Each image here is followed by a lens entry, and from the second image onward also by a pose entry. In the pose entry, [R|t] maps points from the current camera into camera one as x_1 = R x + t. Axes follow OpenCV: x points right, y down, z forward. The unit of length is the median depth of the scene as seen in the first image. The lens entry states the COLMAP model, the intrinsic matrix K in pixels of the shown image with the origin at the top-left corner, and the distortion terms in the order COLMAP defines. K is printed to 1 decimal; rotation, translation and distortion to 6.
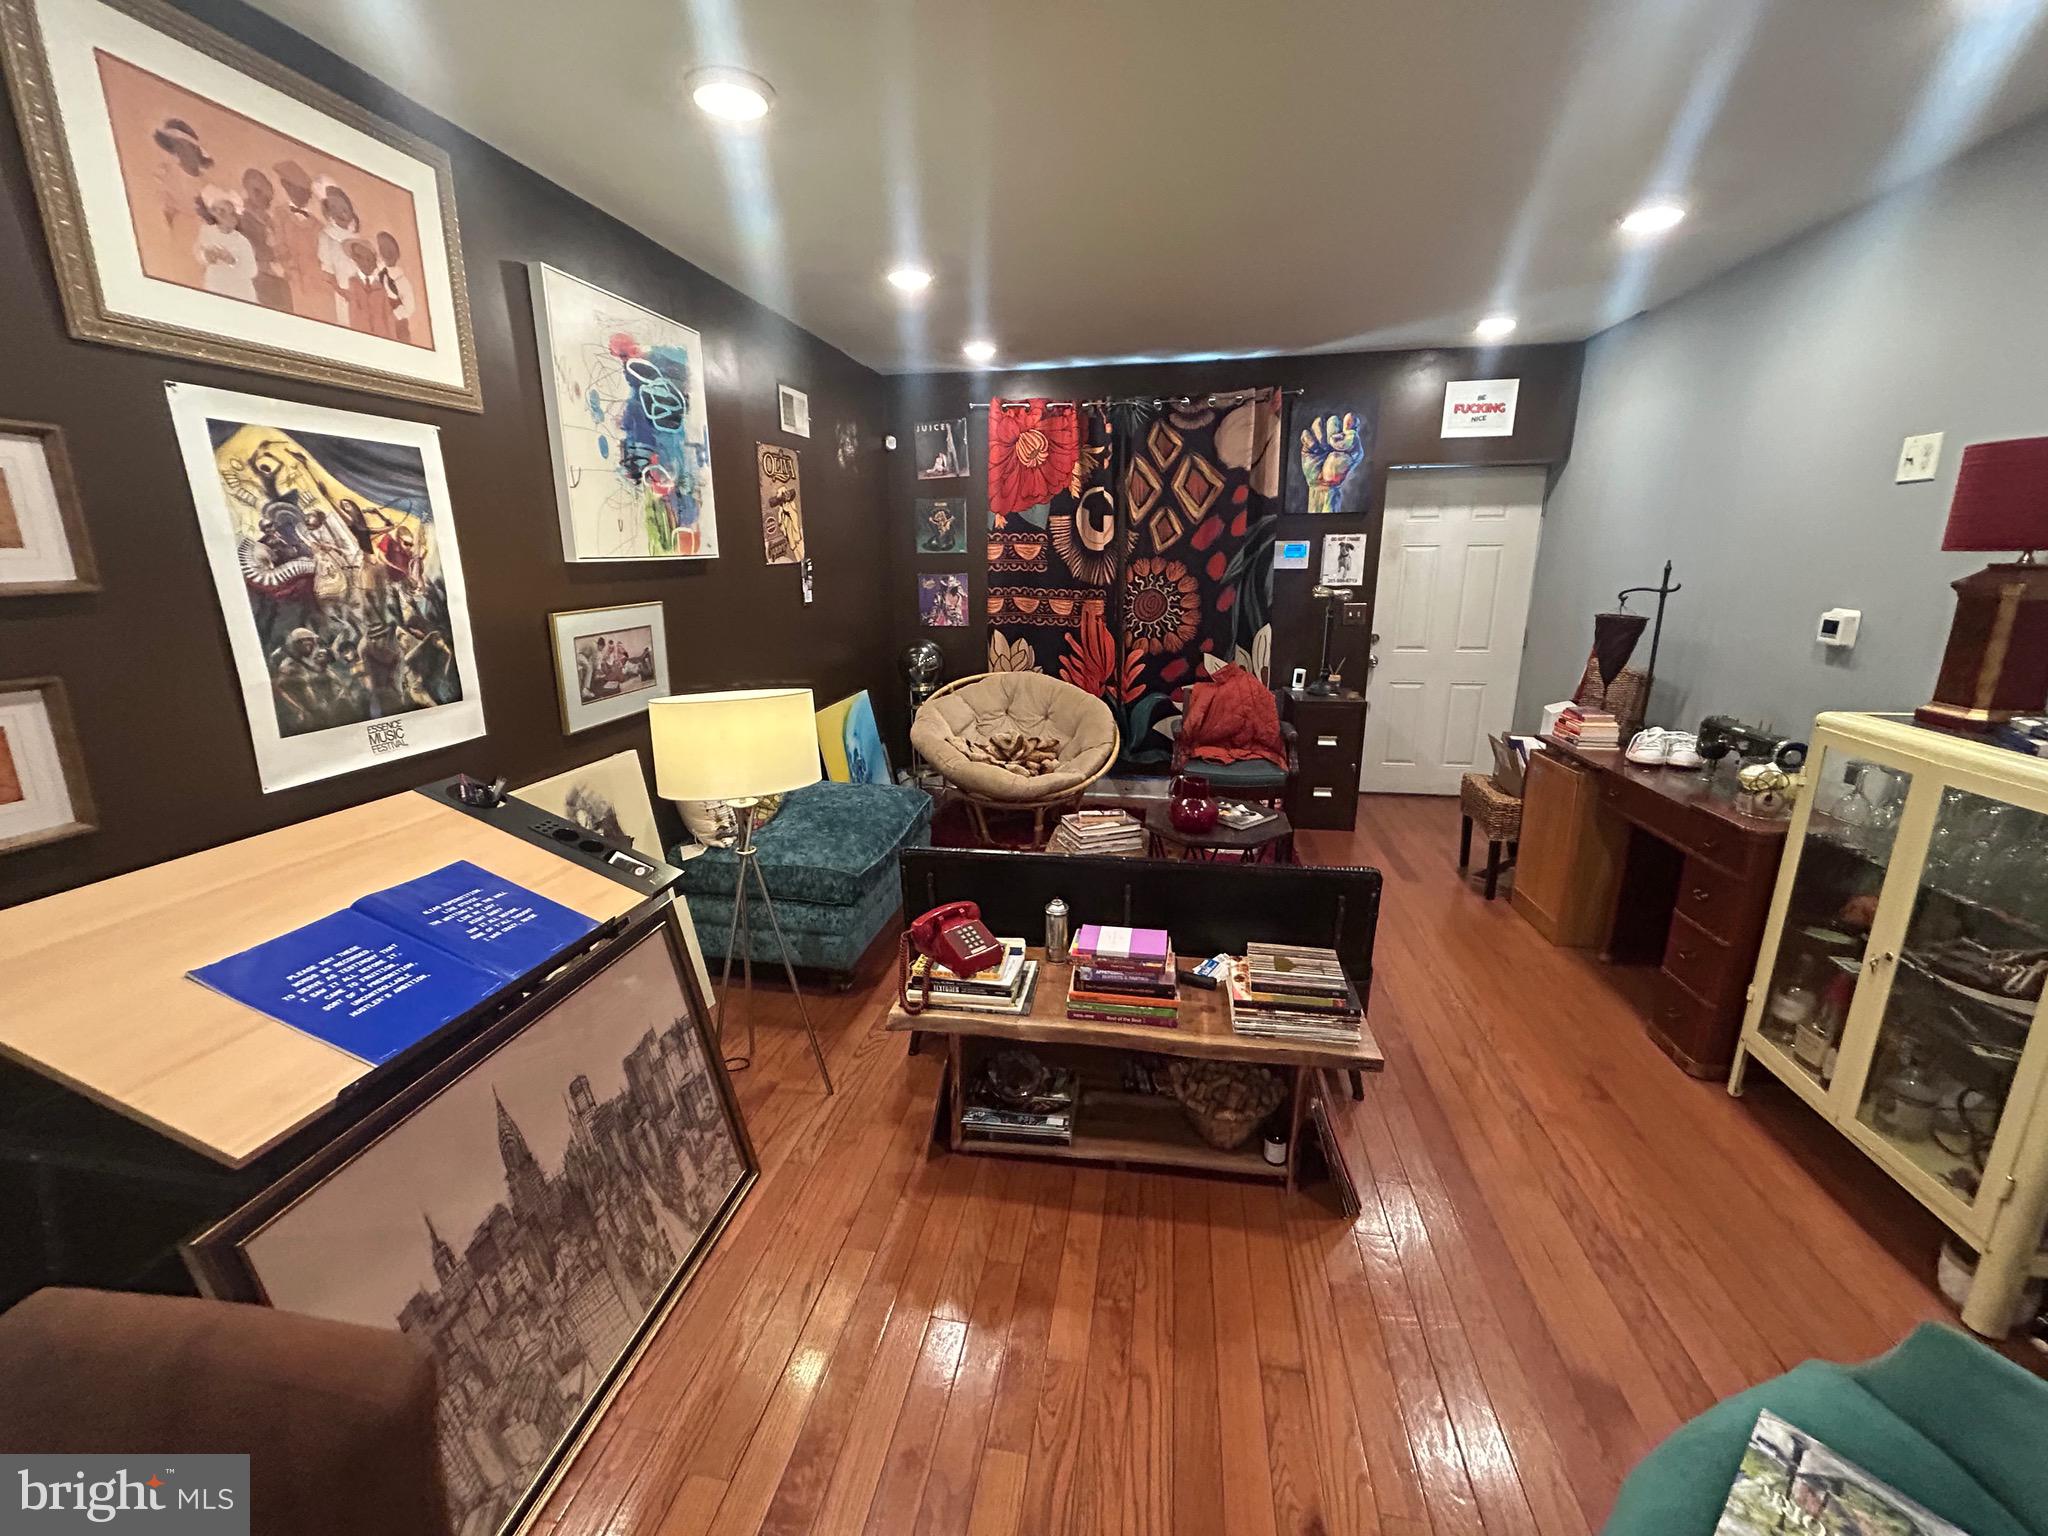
lens RADIAL K [[831.0, 0, 1023.0], [0, 831.0, 765.6], [0, 0, 1]] dist [0.000330, -0.000068]
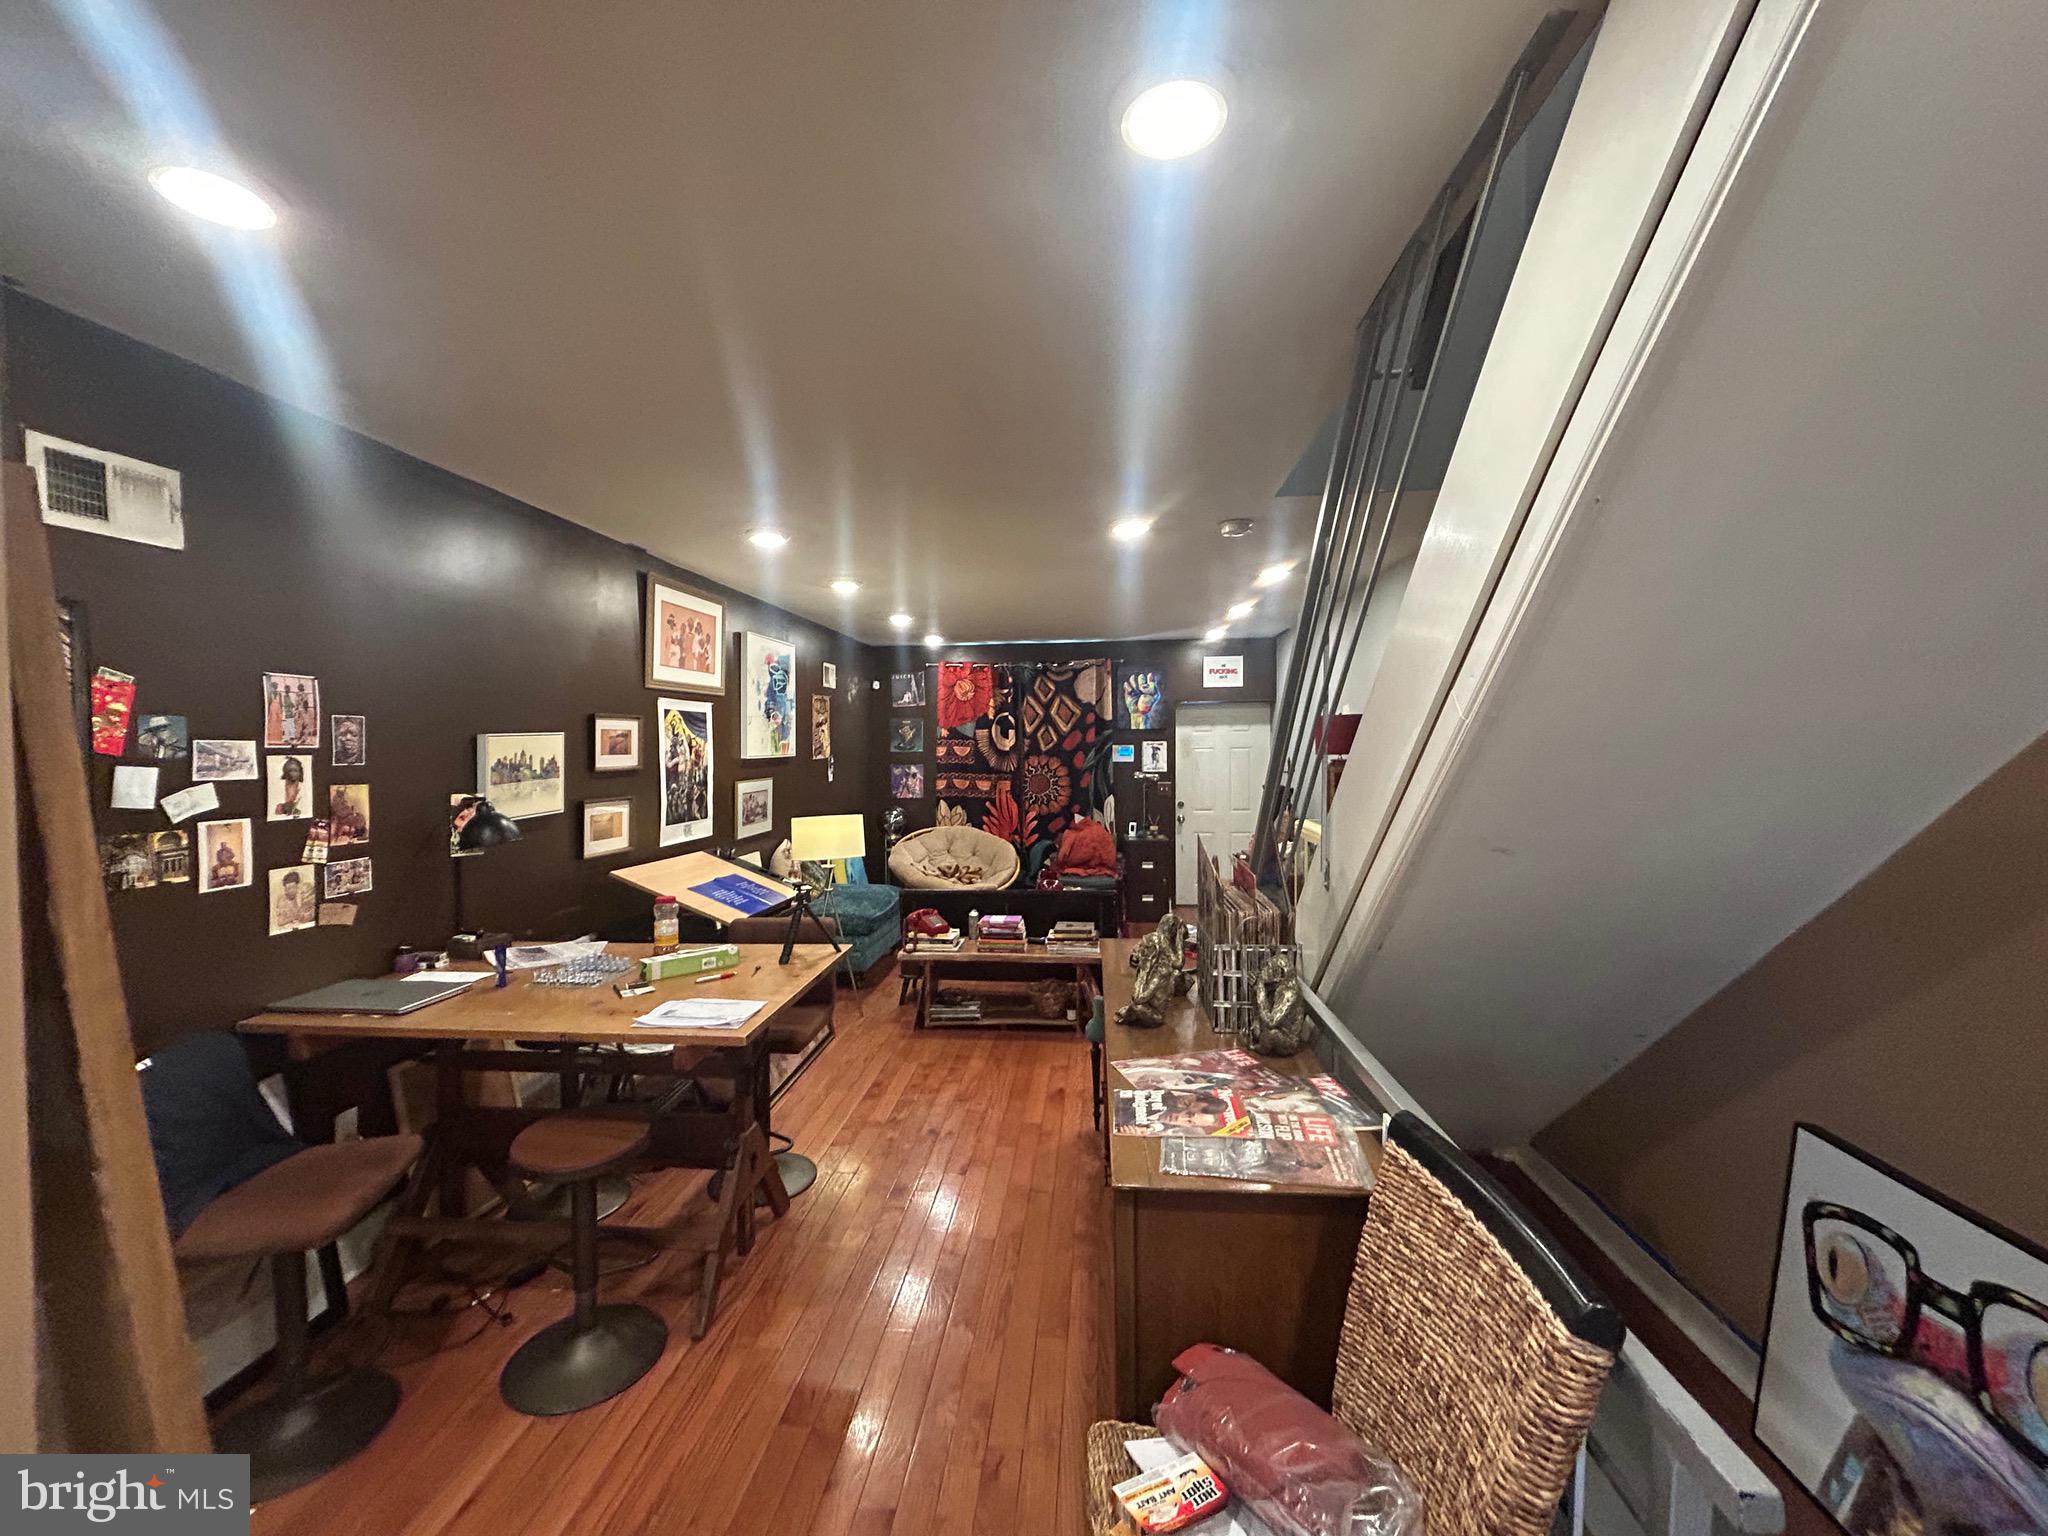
lens RADIAL K [[831.0, 0, 1028.1], [0, 831.0, 772.0], [0, 0, 1]] dist [0.000330, -0.000068]
pose [[0.996694, -0.001233, 0.081237, 0.006722], [0.018981, 0.975750, -0.218064, 0.308104], [-0.078998, 0.218885, 0.972548, -1.290320]]
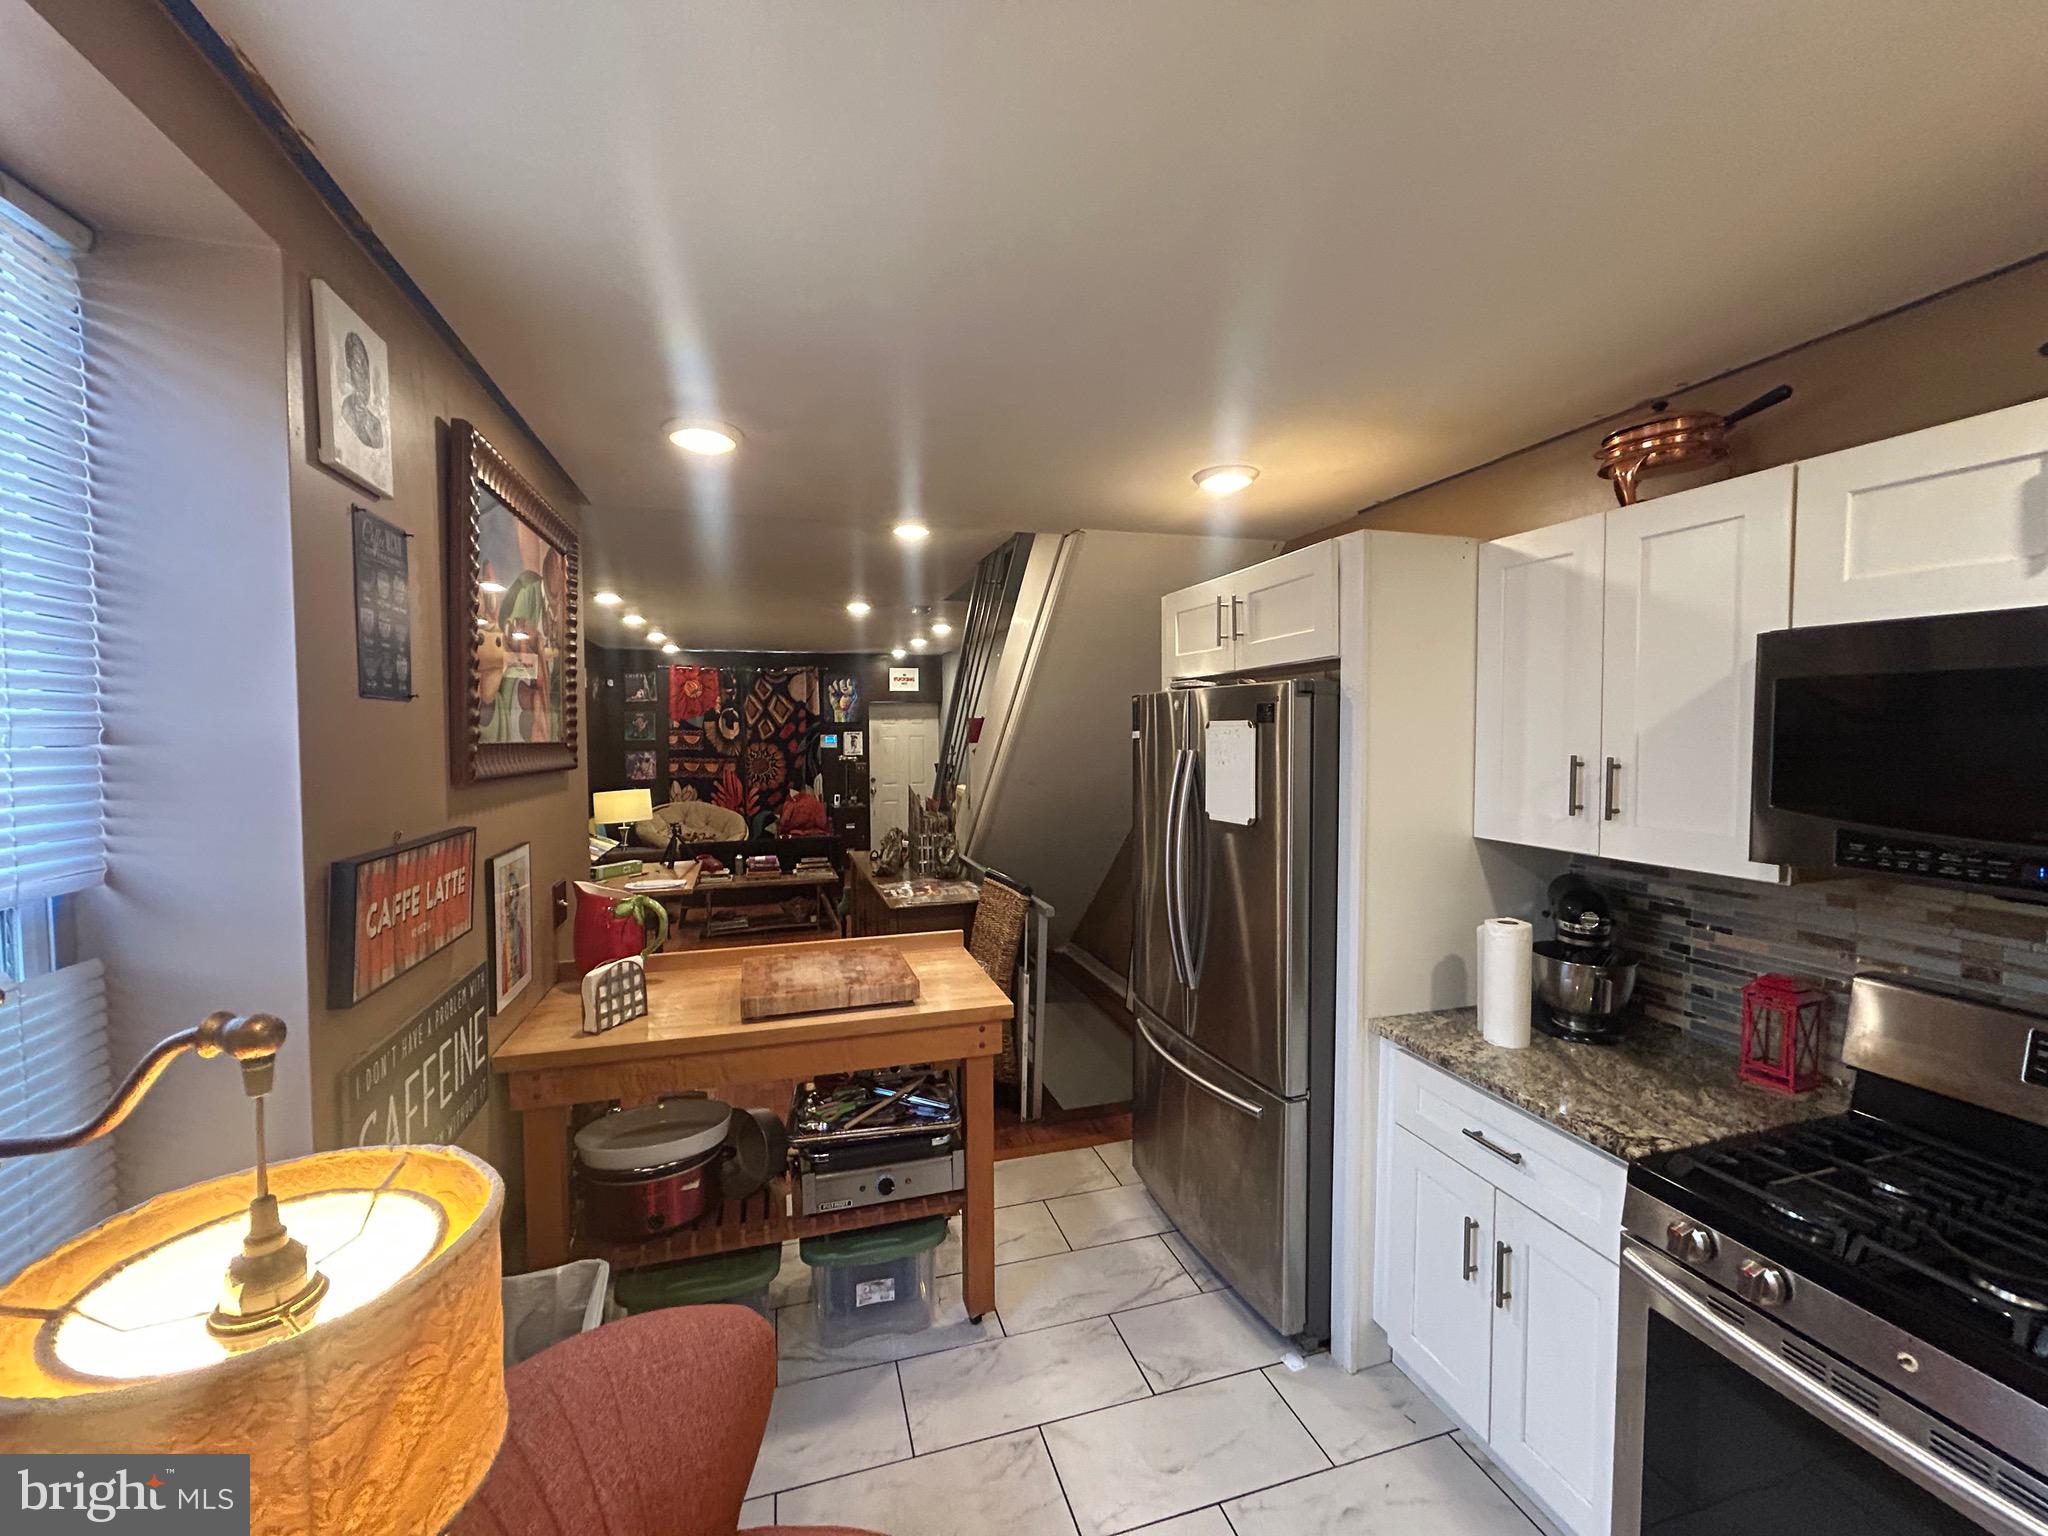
lens RADIAL K [[831.0, 0, 1033.1], [0, 831.0, 771.7], [0, 0, 1]] dist [0.000330, -0.000068]
pose [[0.886258, -0.019717, 0.462773, -0.439136], [0.111811, 0.978655, -0.172432, 0.552252], [-0.449495, 0.204562, 0.869545, -2.374616]]
